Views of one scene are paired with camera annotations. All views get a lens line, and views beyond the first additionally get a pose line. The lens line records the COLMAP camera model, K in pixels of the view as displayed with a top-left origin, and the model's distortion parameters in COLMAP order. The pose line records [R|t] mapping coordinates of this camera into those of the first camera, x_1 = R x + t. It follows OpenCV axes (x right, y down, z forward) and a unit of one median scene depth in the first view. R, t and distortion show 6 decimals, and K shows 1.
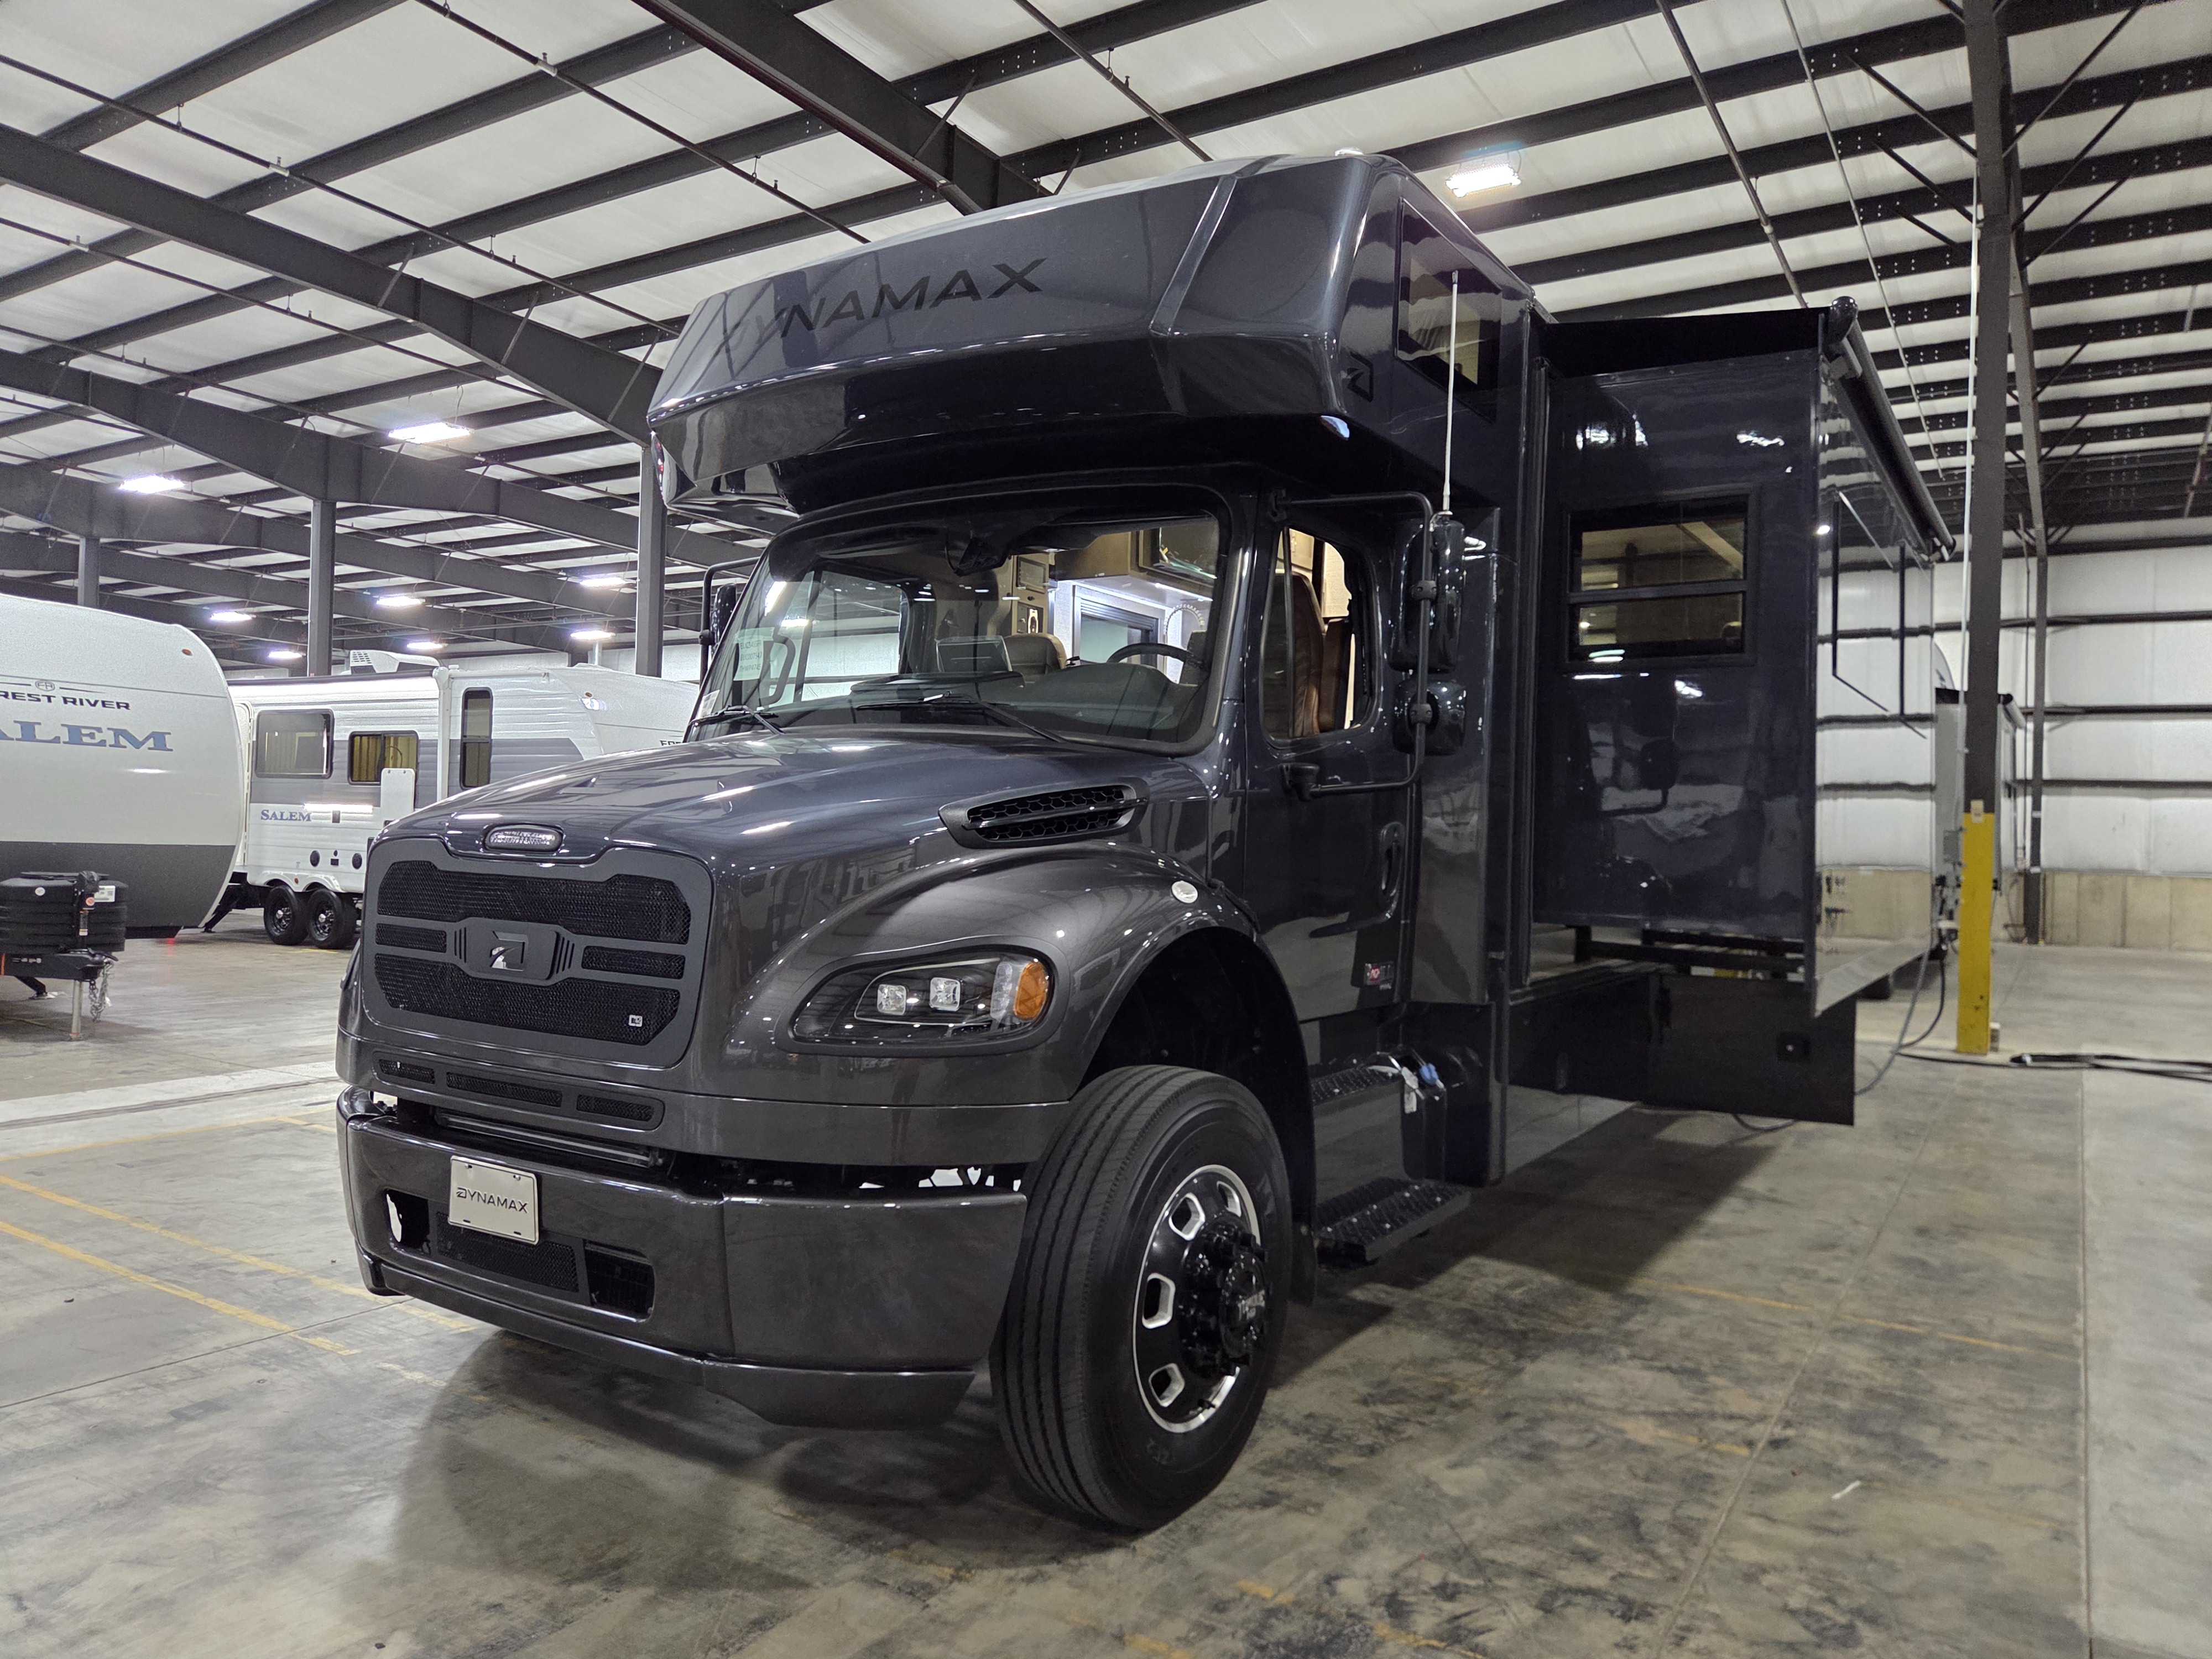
lens RADIAL K [[1483.2, 0, 1105.4], [0, 1483.2, 786.7], [0, 0, 1]] dist [0.090991, -0.040012]
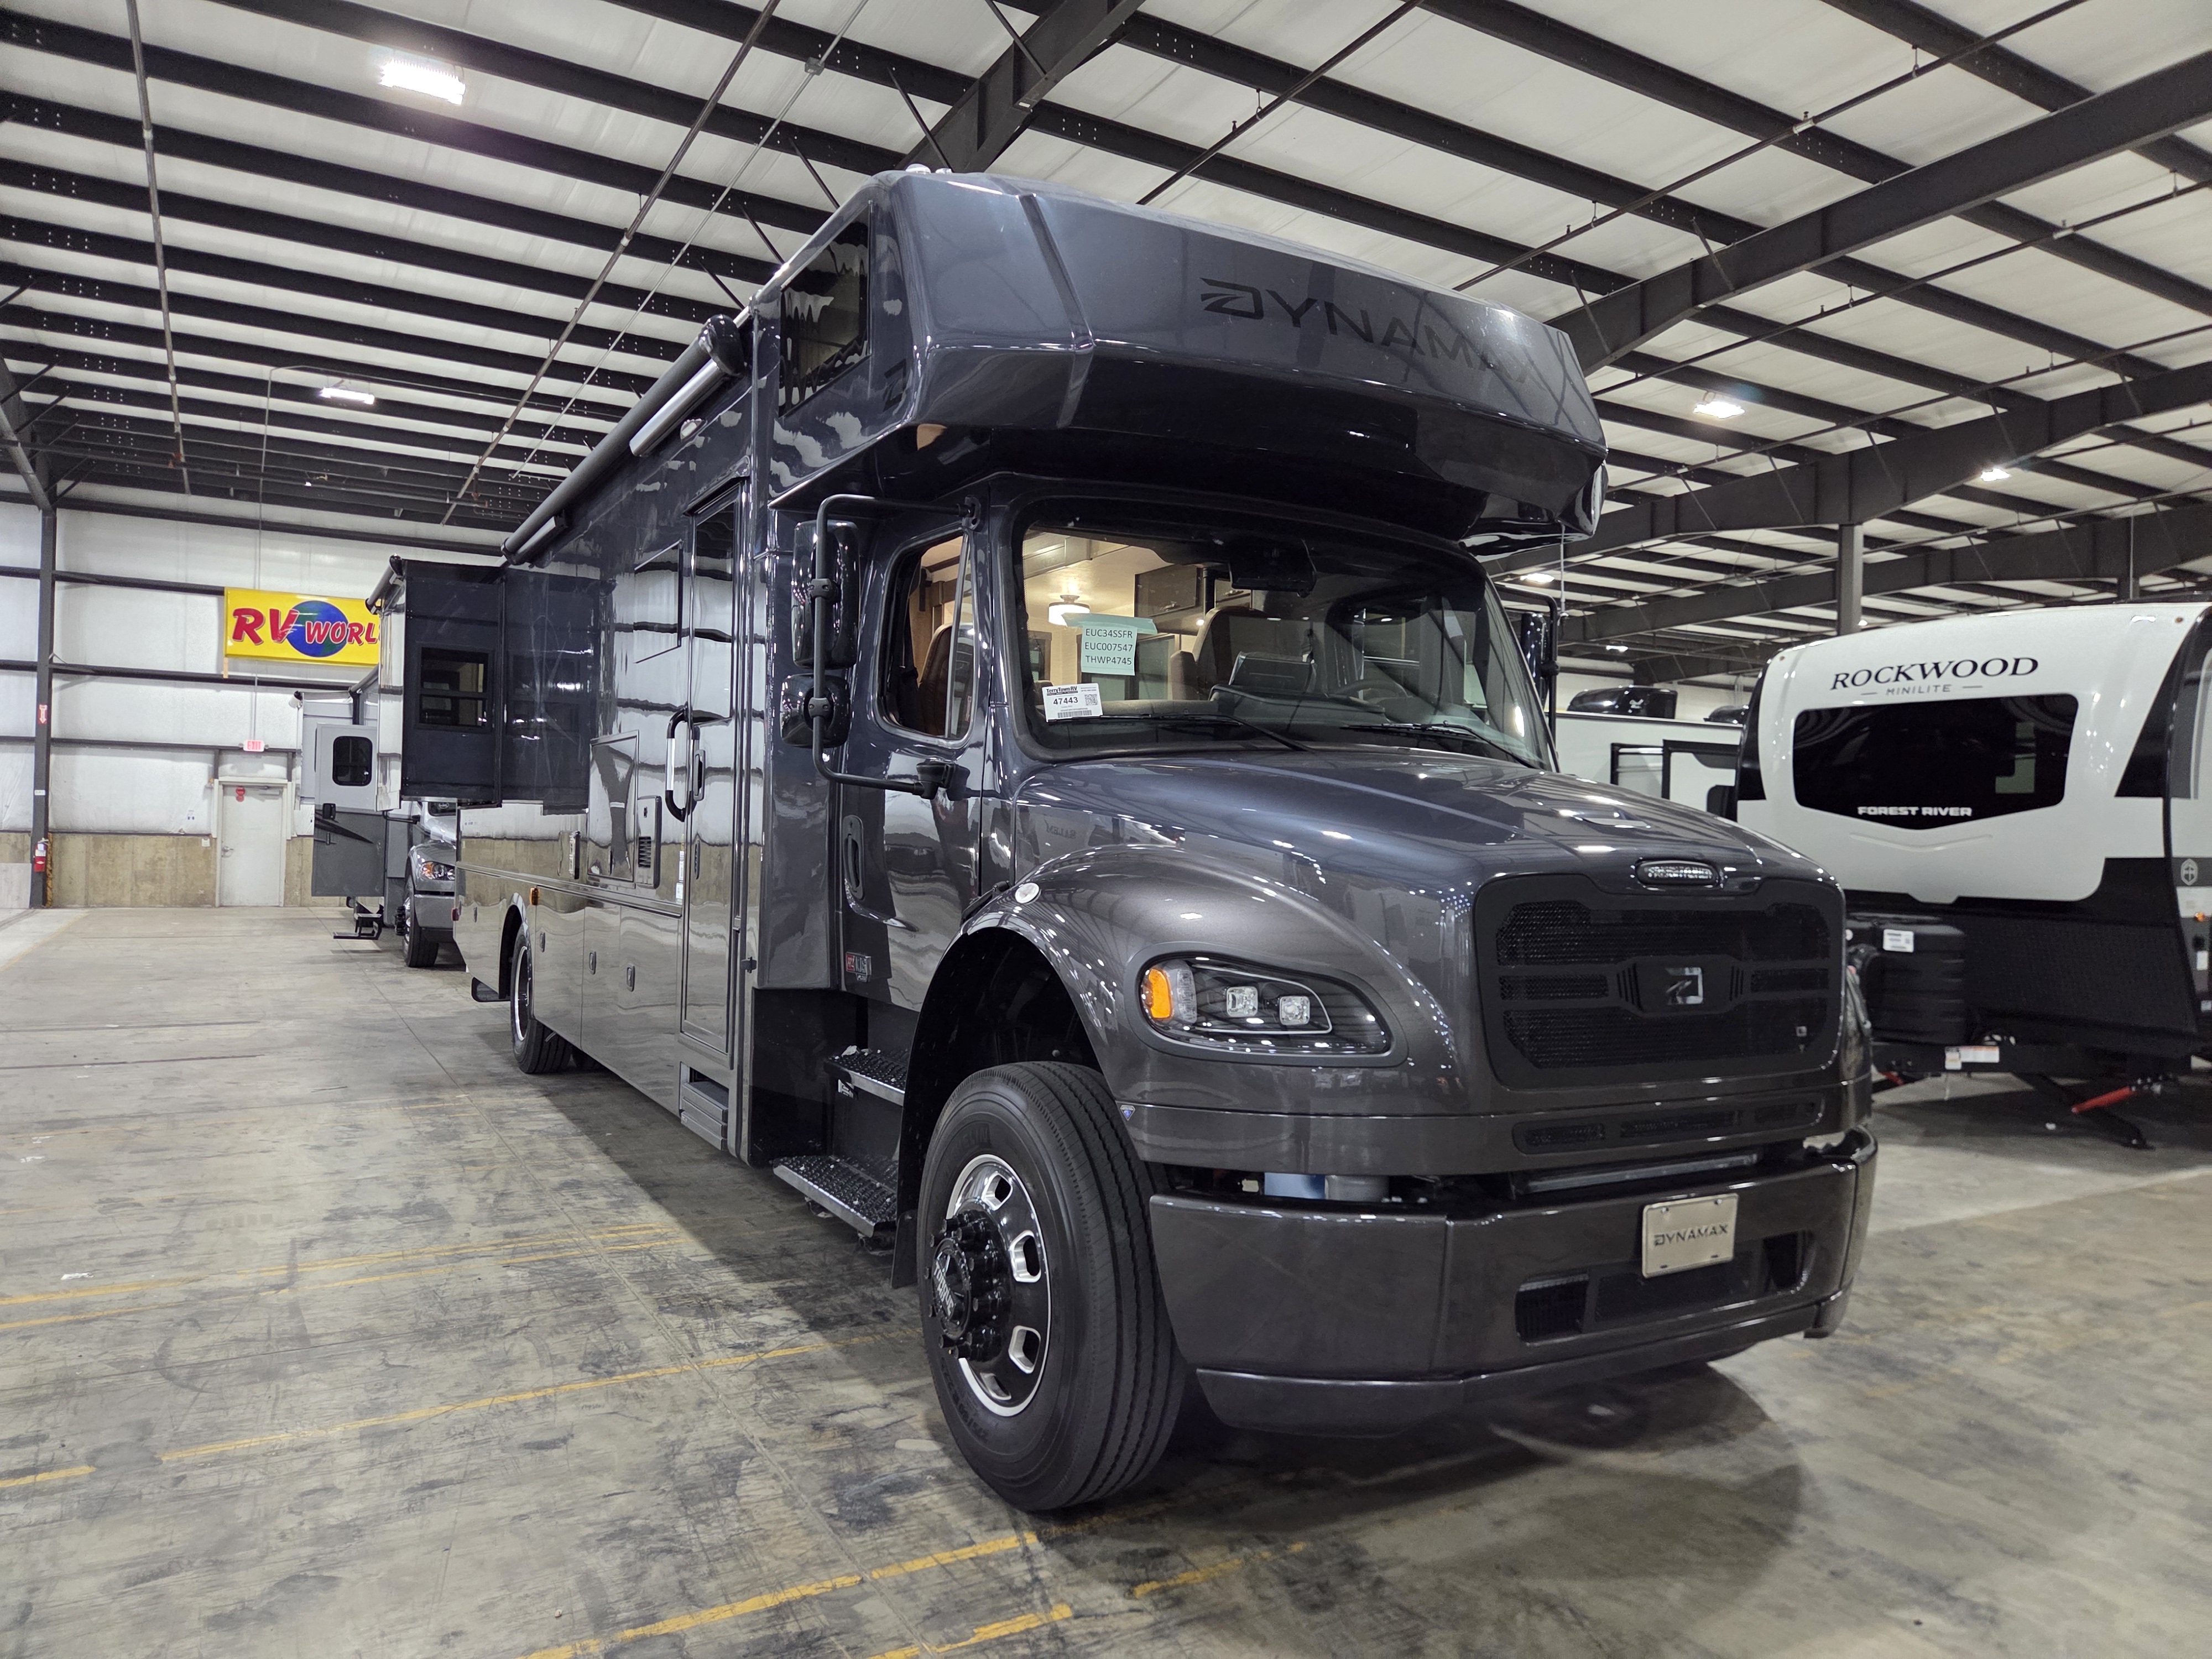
lens RADIAL K [[1470.2, 0, 1119.4], [0, 1470.2, 800.1], [0, 0, 1]] dist [0.063131, -0.049335]
pose [[0.454922, 0.001115, 0.890531, -1.399834], [-0.030818, 0.999420, 0.014492, -0.010663], [-0.889998, -0.034037, 0.454693, 0.879381]]
